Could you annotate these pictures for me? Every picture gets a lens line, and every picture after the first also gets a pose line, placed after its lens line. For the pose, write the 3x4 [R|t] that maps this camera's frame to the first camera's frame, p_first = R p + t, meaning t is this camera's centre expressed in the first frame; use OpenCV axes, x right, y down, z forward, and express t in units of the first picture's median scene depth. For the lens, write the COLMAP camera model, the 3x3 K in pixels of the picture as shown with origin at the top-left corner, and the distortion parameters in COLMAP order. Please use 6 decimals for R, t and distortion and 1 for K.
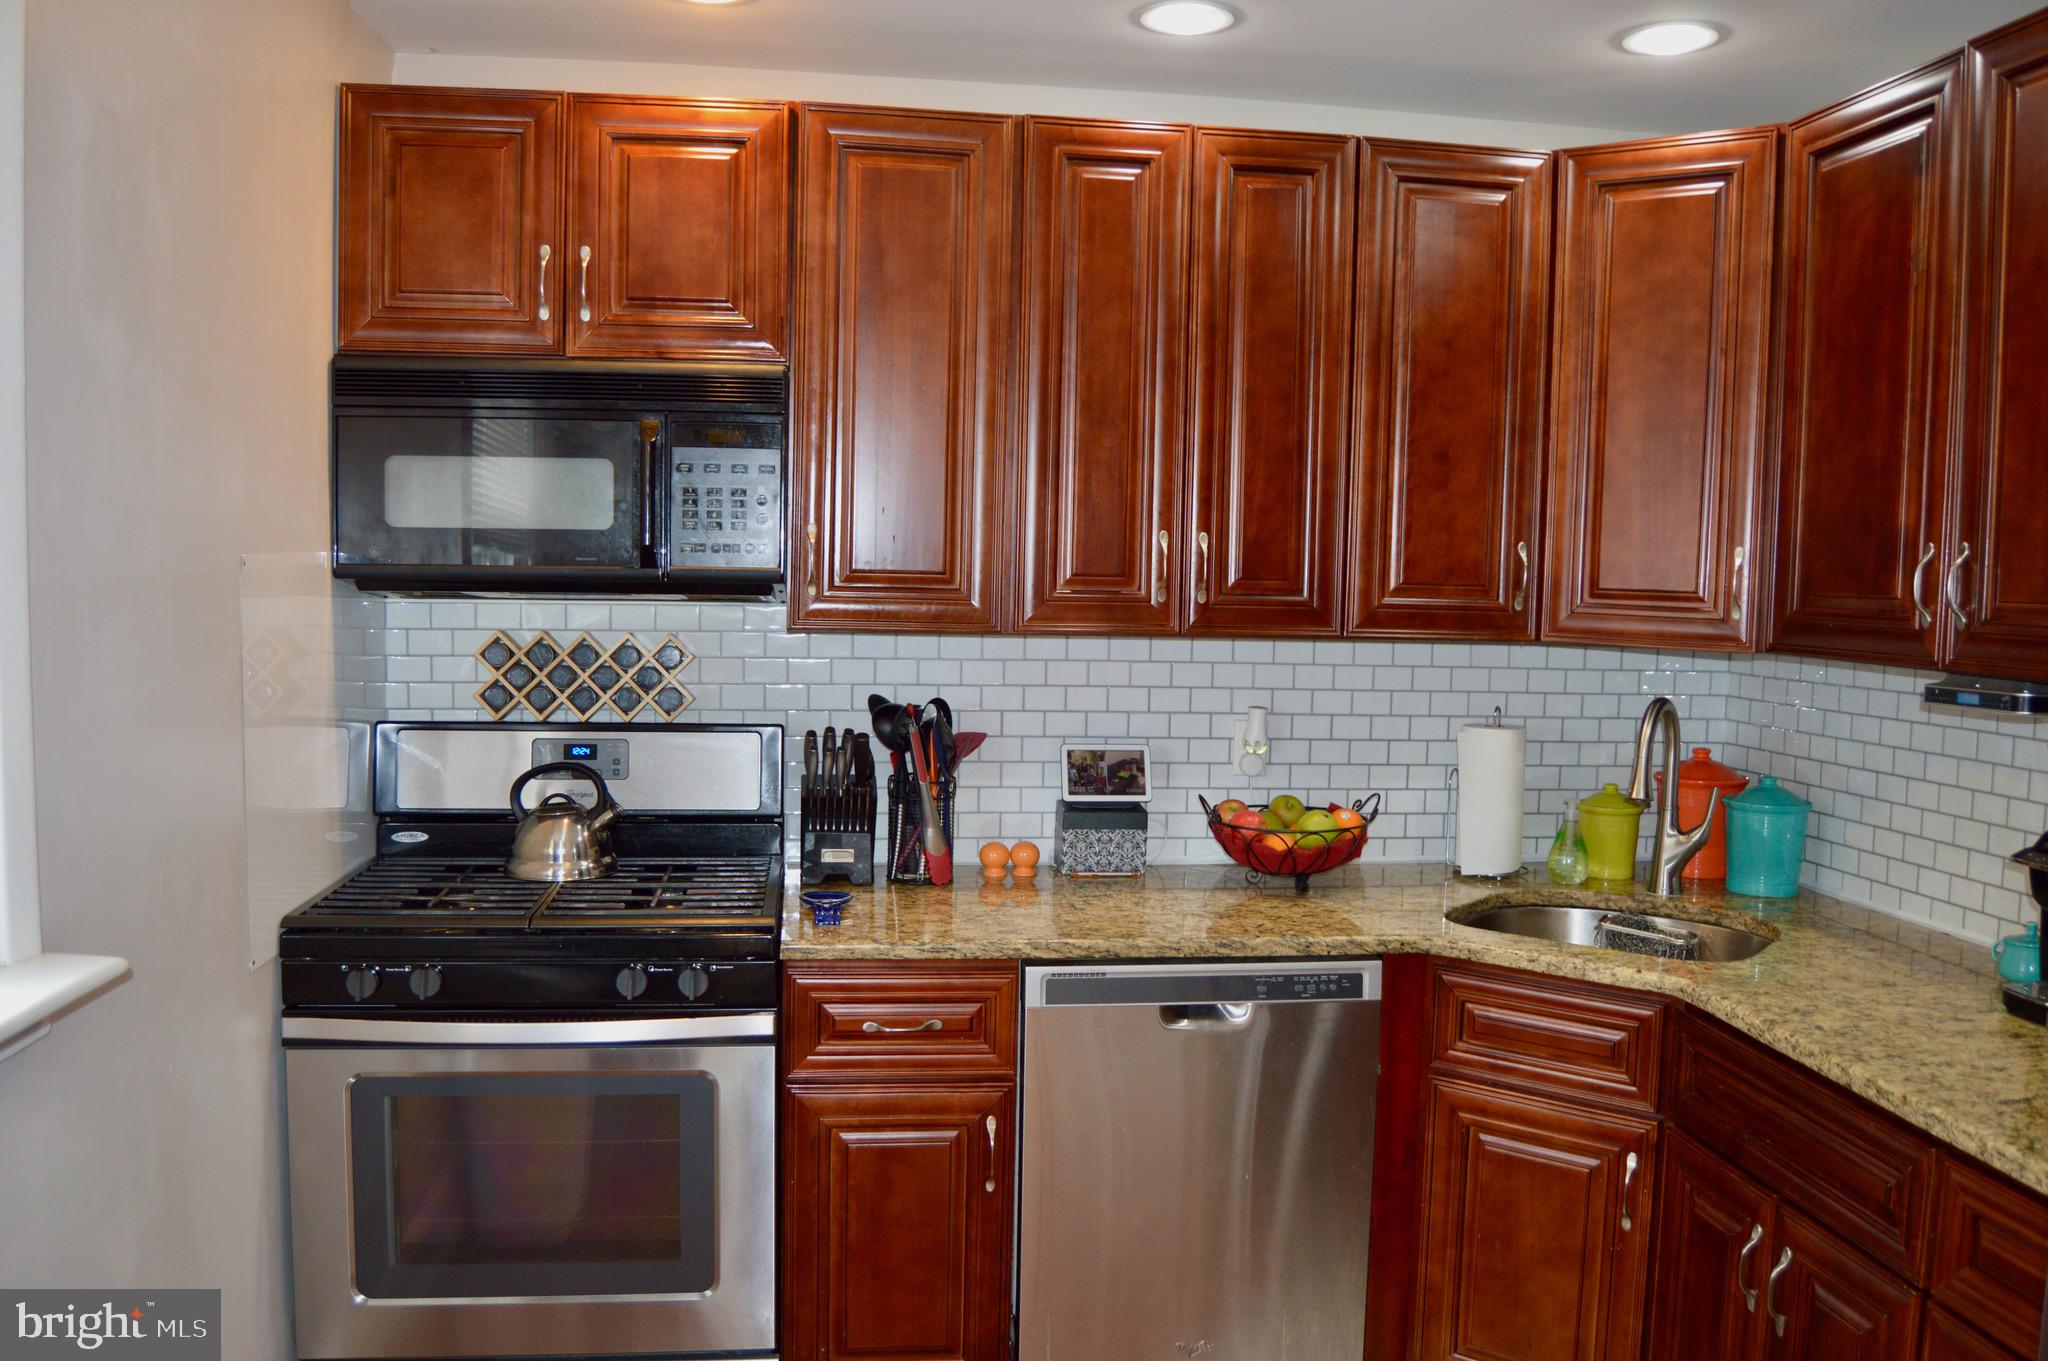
lens RADIAL K [[1628.9, 0, 1021.5], [0, 1628.9, 687.8], [0, 0, 1]] dist [-0.094587, 0.040139]
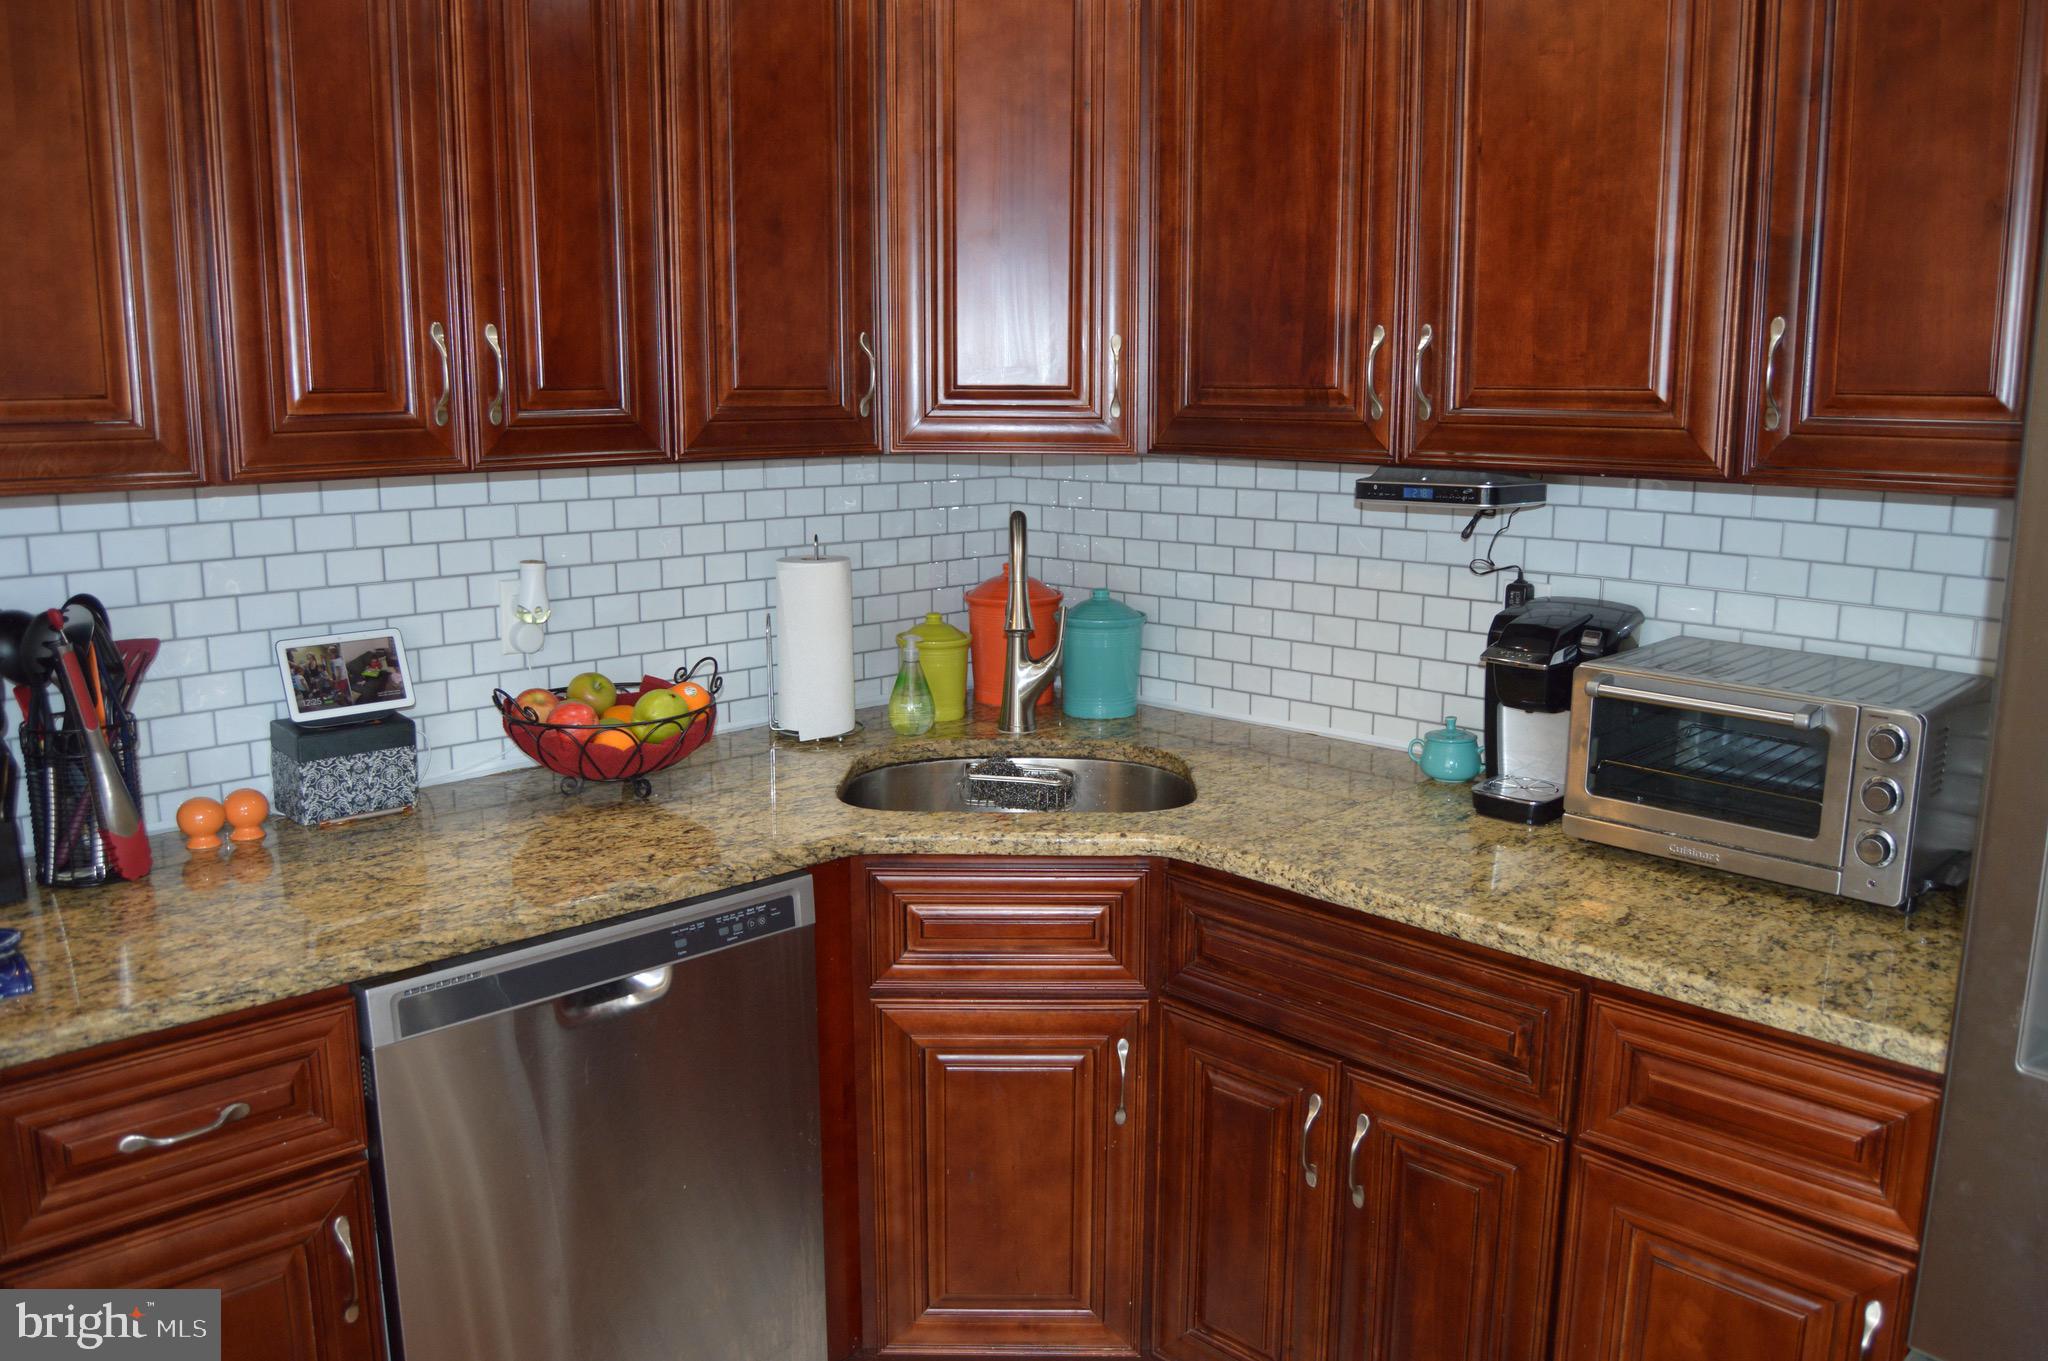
lens RADIAL K [[1628.9, 0, 1021.5], [0, 1628.9, 687.8], [0, 0, 1]] dist [-0.094587, 0.040139]
pose [[0.795479, -0.133206, 0.591160, -0.147174], [0.063050, 0.988439, 0.137885, -0.022405], [-0.602692, -0.072412, 0.794681, 0.313686]]
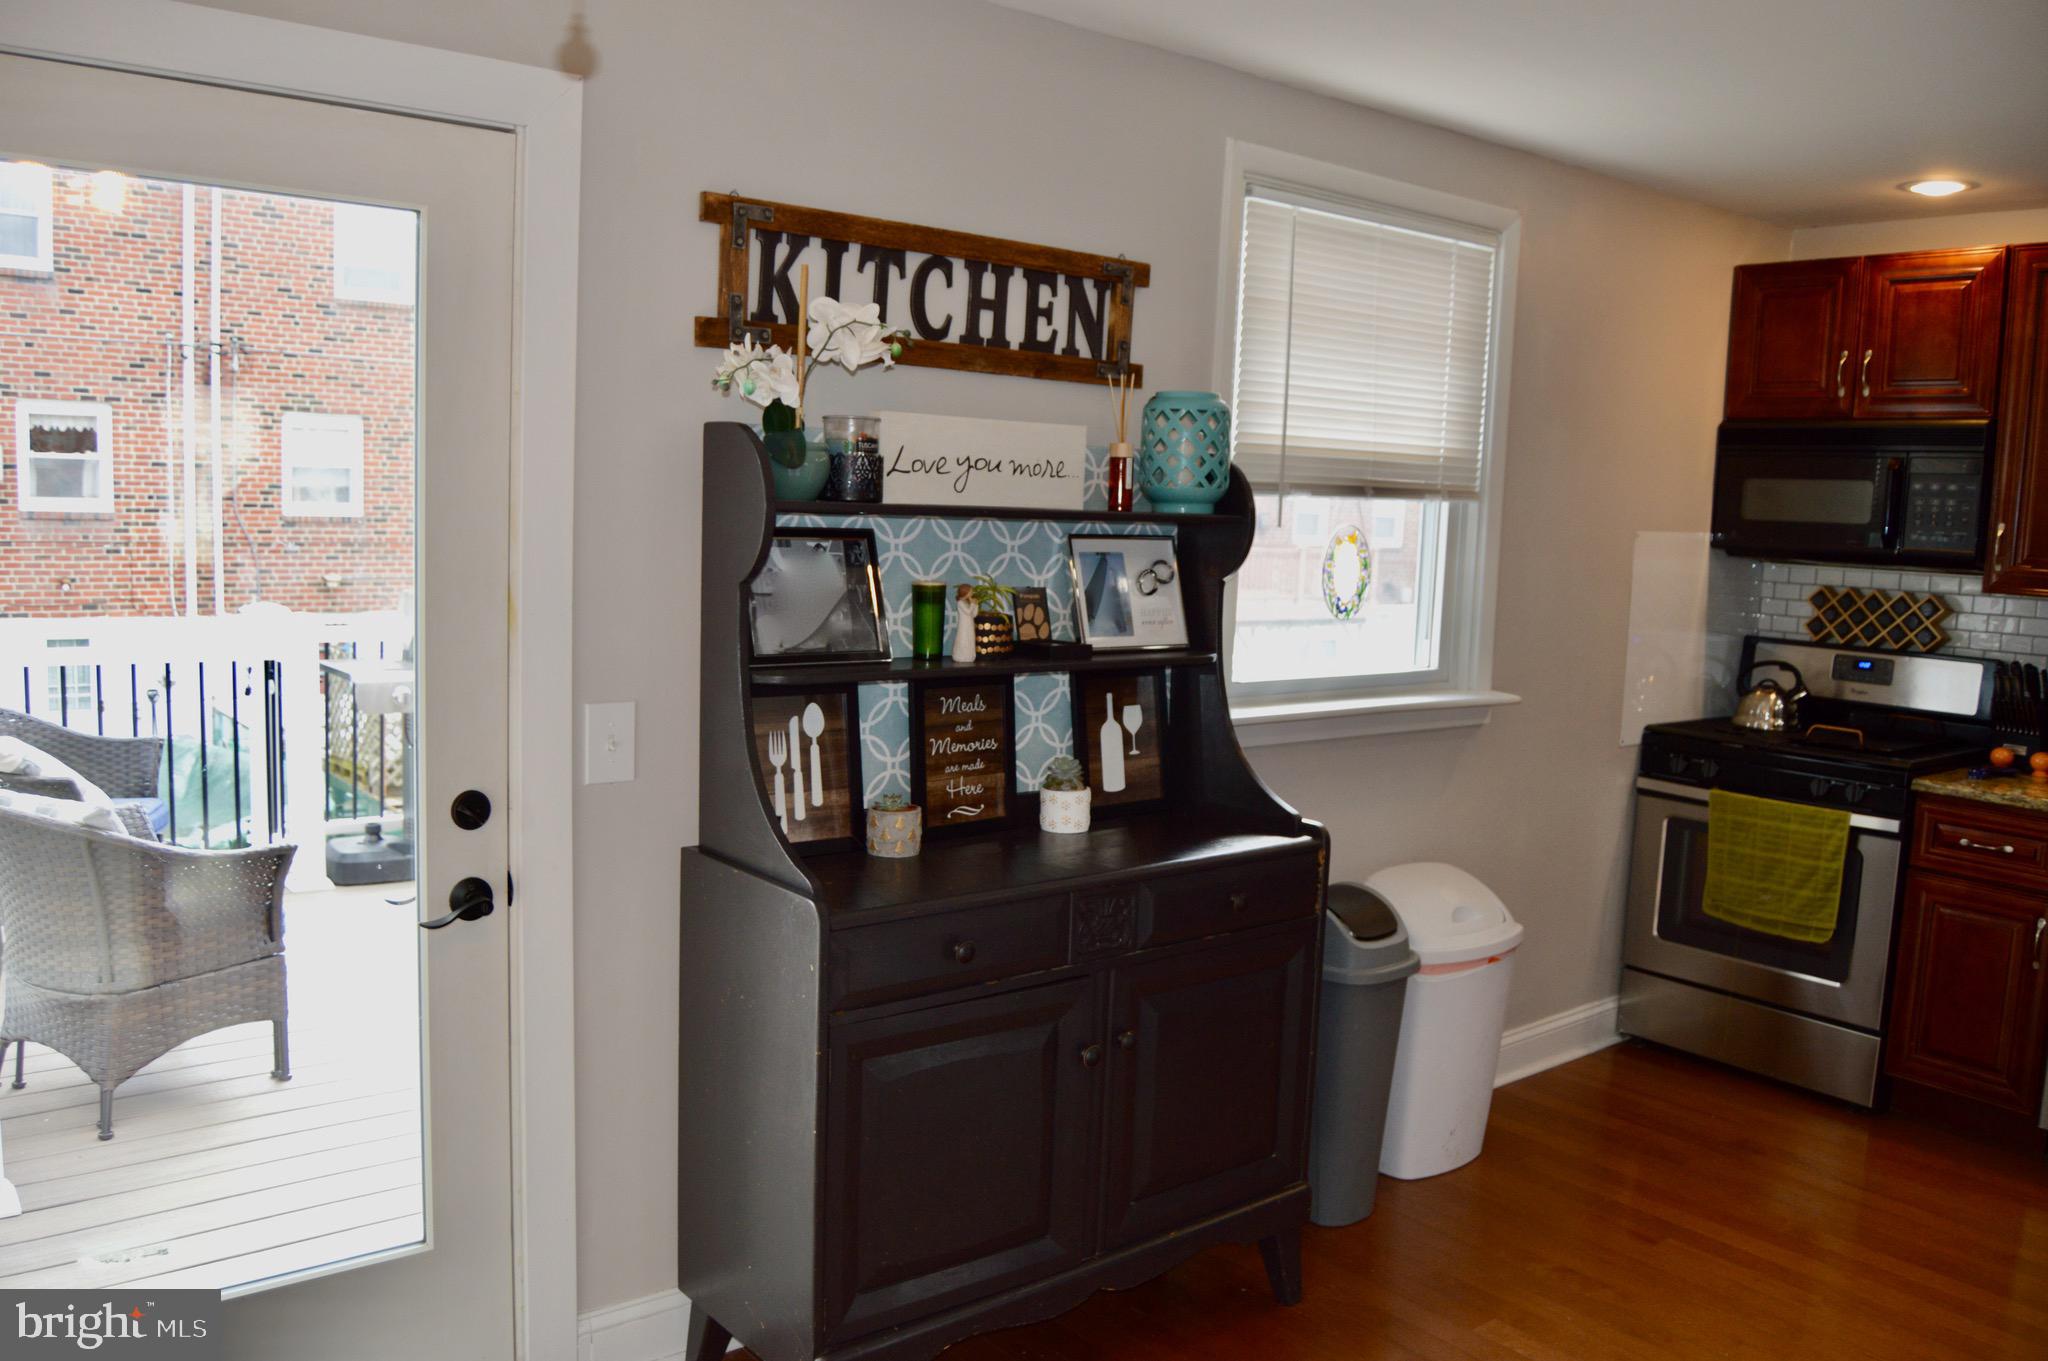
lens RADIAL K [[1628.9, 0, 1021.5], [0, 1628.9, 687.8], [0, 0, 1]] dist [-0.094587, 0.040139]
pose [[0.522472, 0.097415, -0.847073, 0.699978], [-0.091509, 0.994121, 0.057883, 0.053600], [0.847732, 0.047272, 0.528314, -0.583828]]
